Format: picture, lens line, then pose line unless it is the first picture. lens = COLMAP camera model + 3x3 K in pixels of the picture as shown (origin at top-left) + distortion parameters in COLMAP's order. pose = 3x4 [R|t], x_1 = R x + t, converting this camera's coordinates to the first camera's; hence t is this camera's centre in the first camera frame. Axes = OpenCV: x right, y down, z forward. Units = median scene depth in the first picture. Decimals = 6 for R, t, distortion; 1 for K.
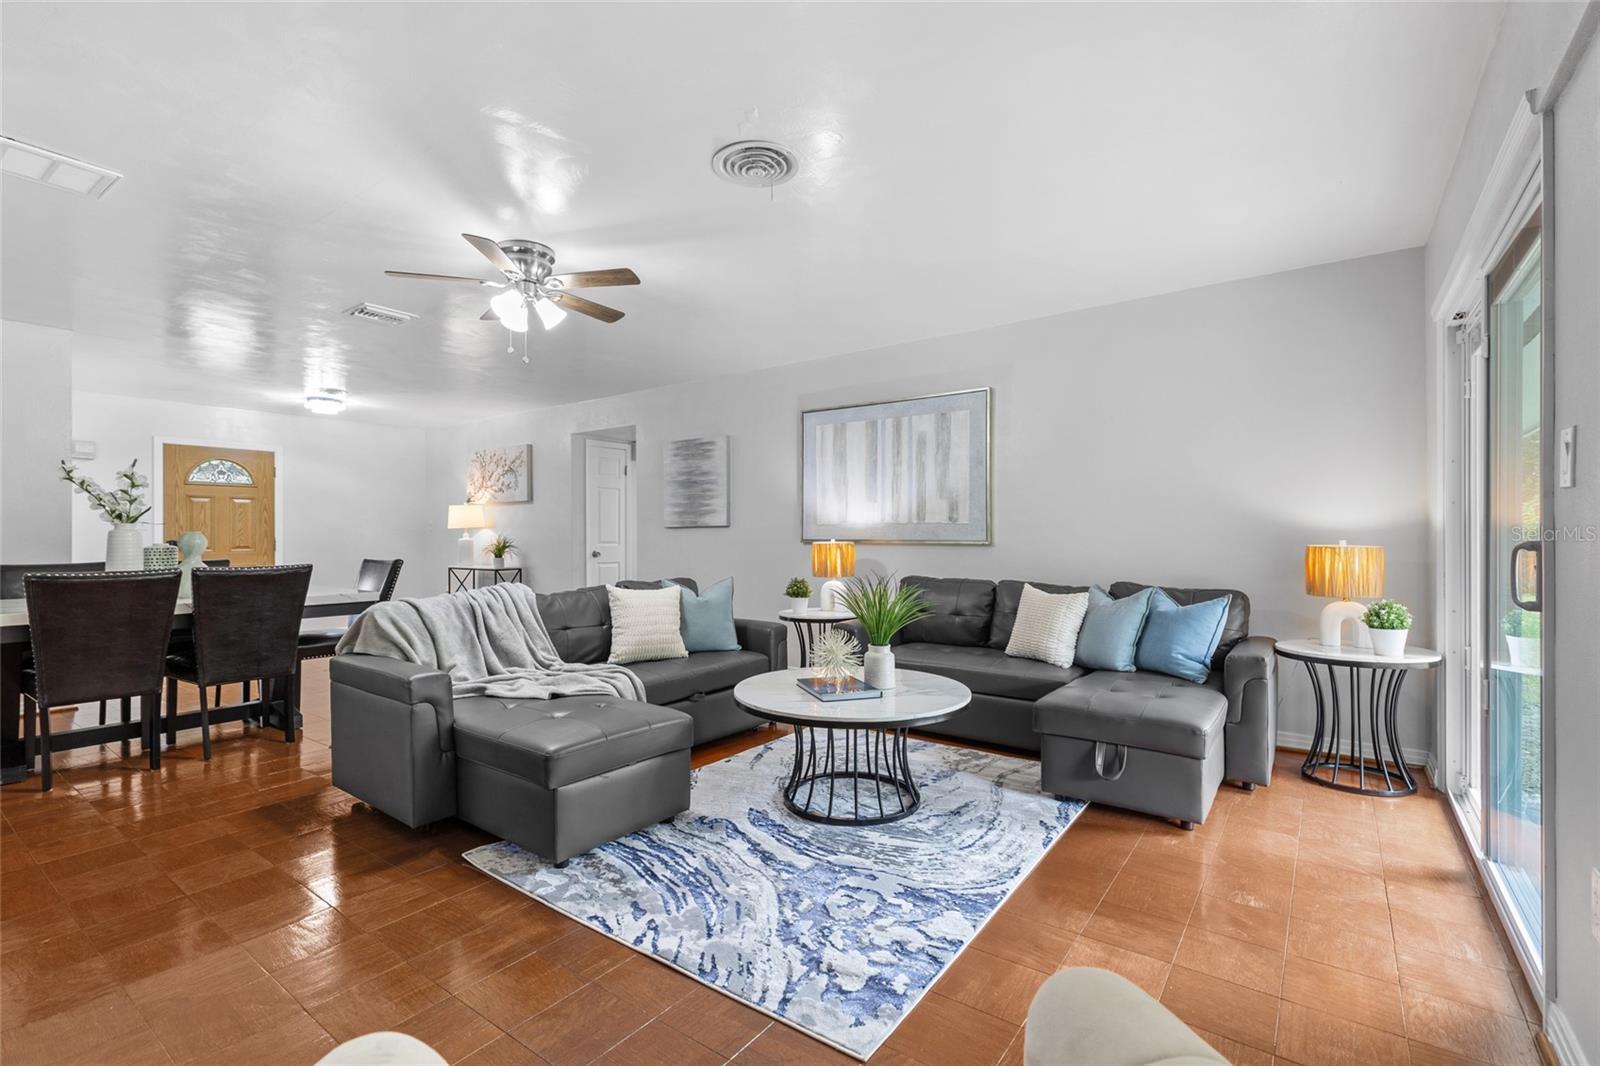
lens RADIAL K [[726.3, 0, 813.3], [0, 726.3, 543.0], [0, 0, 1]] dist [0.001041, -0.000081]
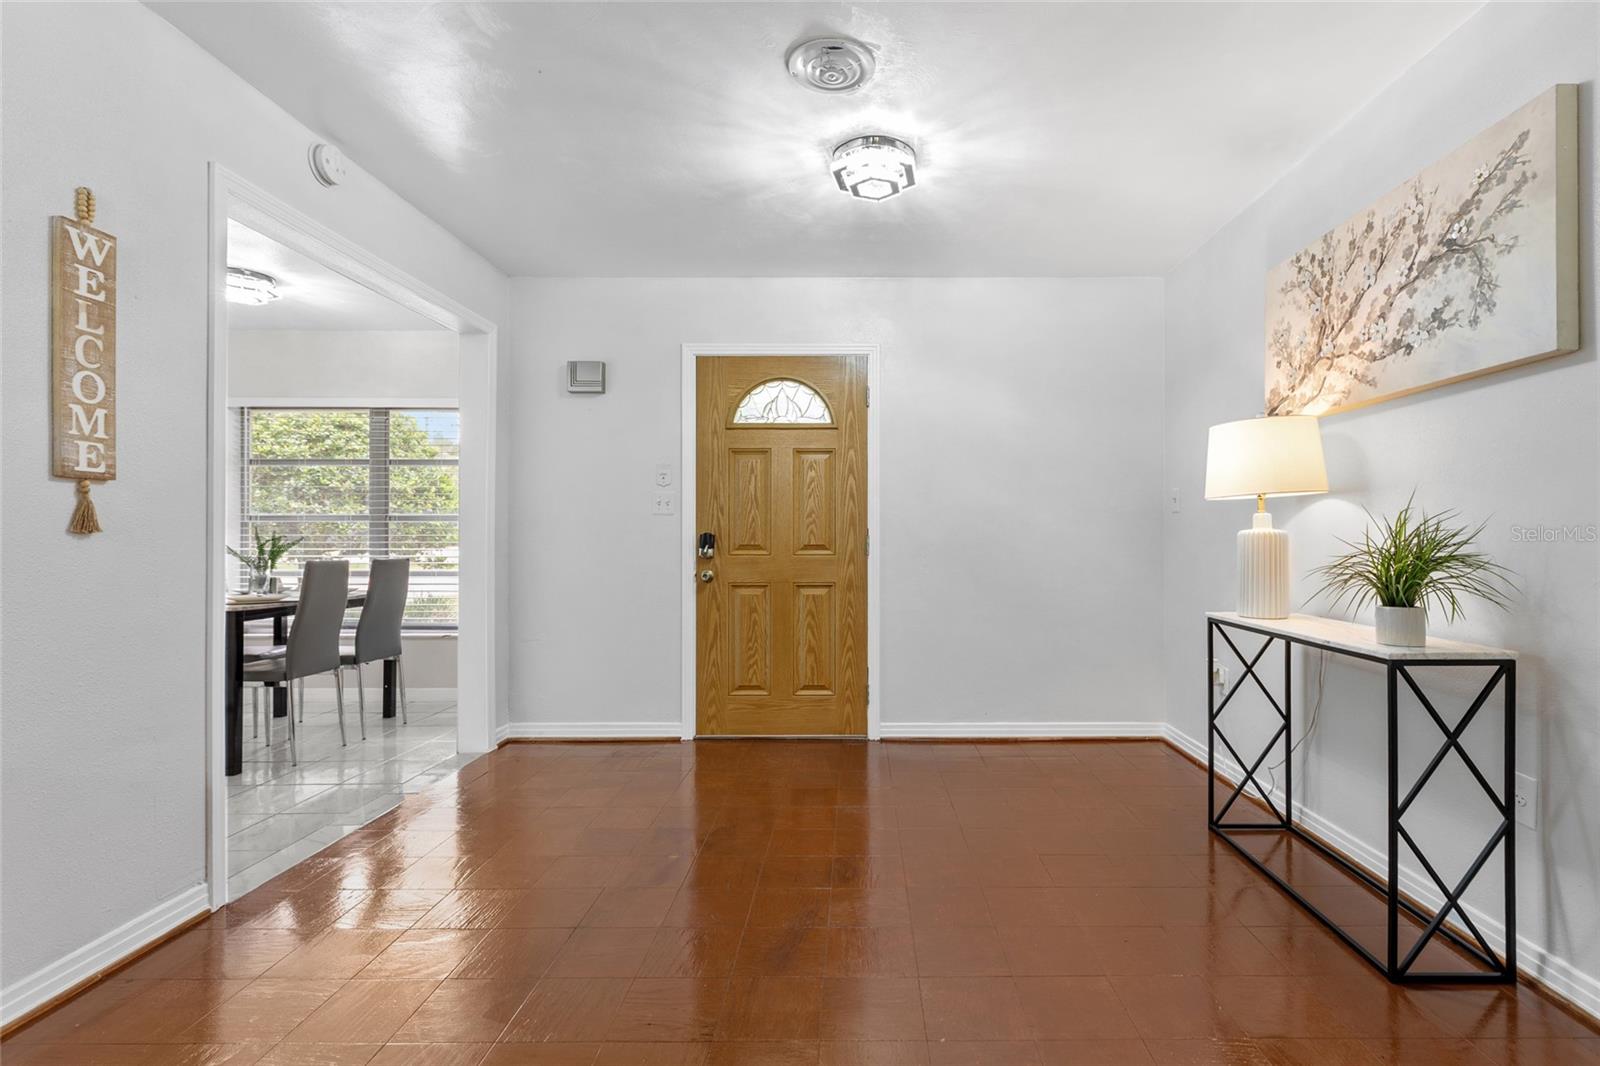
lens RADIAL K [[749.7, 0, 863.5], [0, 749.7, 532.5], [0, 0, 1]] dist [0.001683, 0.000302]
pose [[0.594098, 0.001409, -0.804392, -0.334377], [-0.005335, 0.999983, -0.002188, -0.003434], [0.804375, 0.005591, 0.594096, 0.699552]]
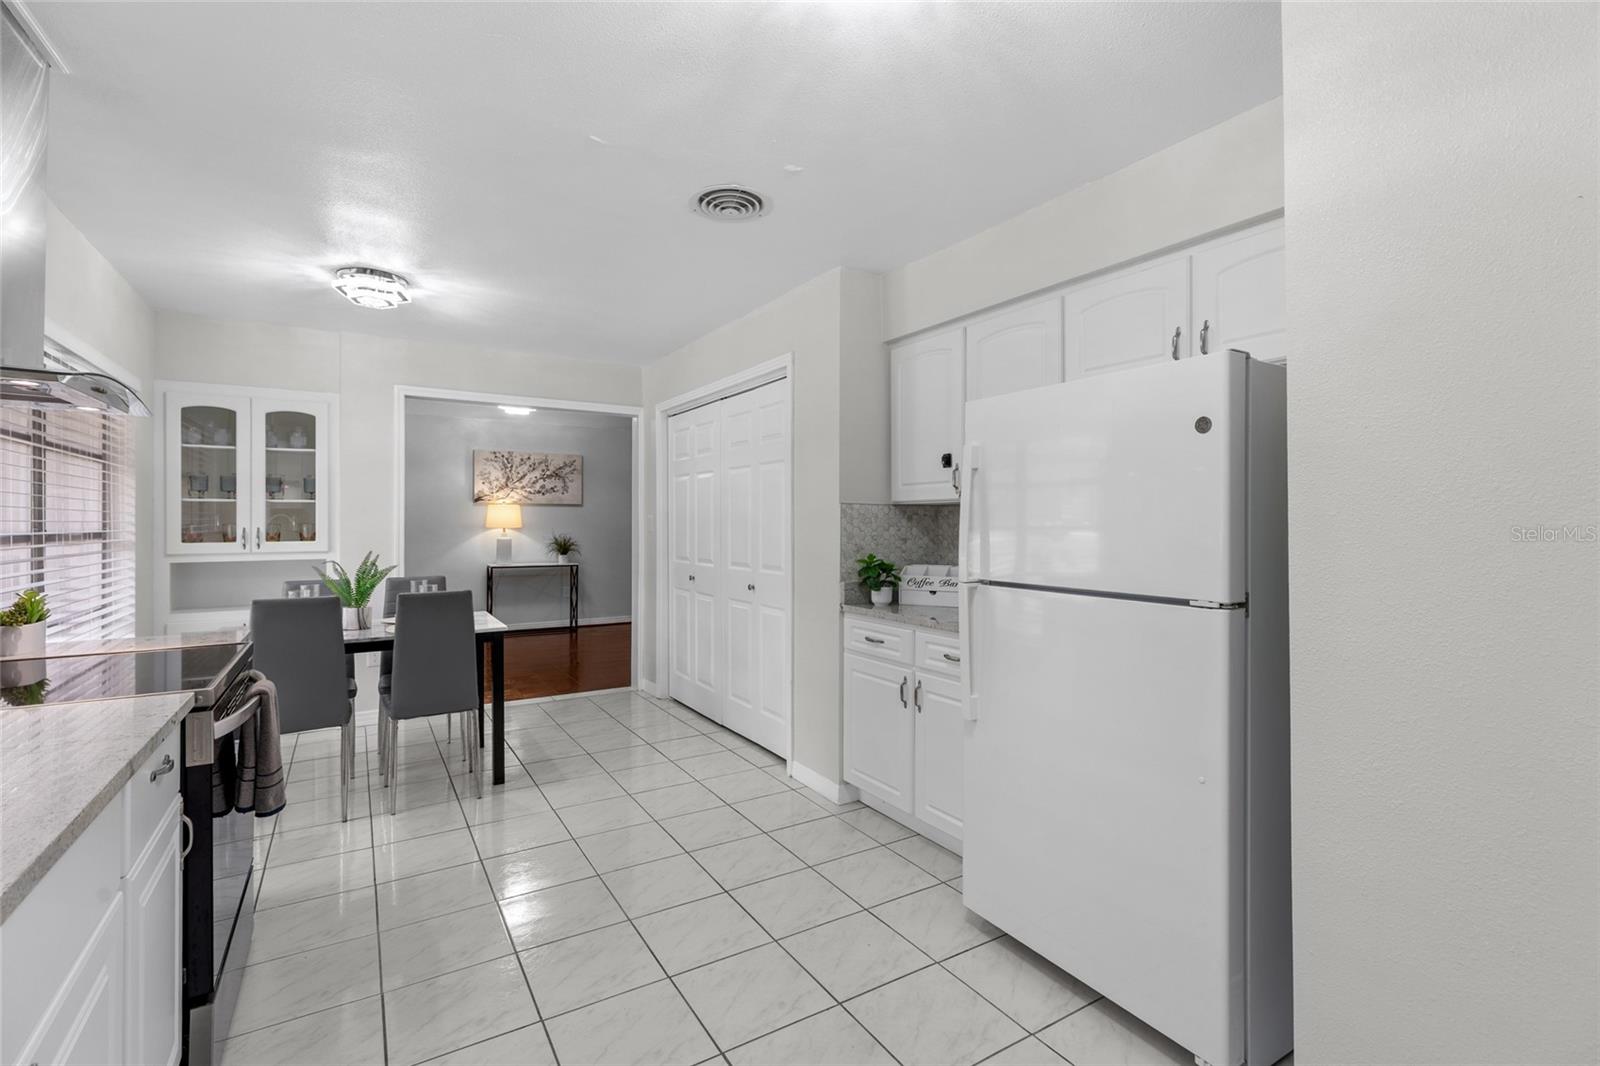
lens RADIAL K [[726.3, 0, 798.7], [0, 726.3, 522.8], [0, 0, 1]] dist [0.001041, -0.000081]
pose [[0.368620, 0.008350, 0.929543, -1.319351], [-0.003857, 0.999965, -0.007454, -0.021889], [-0.929572, -0.000837, 0.368639, 0.256324]]
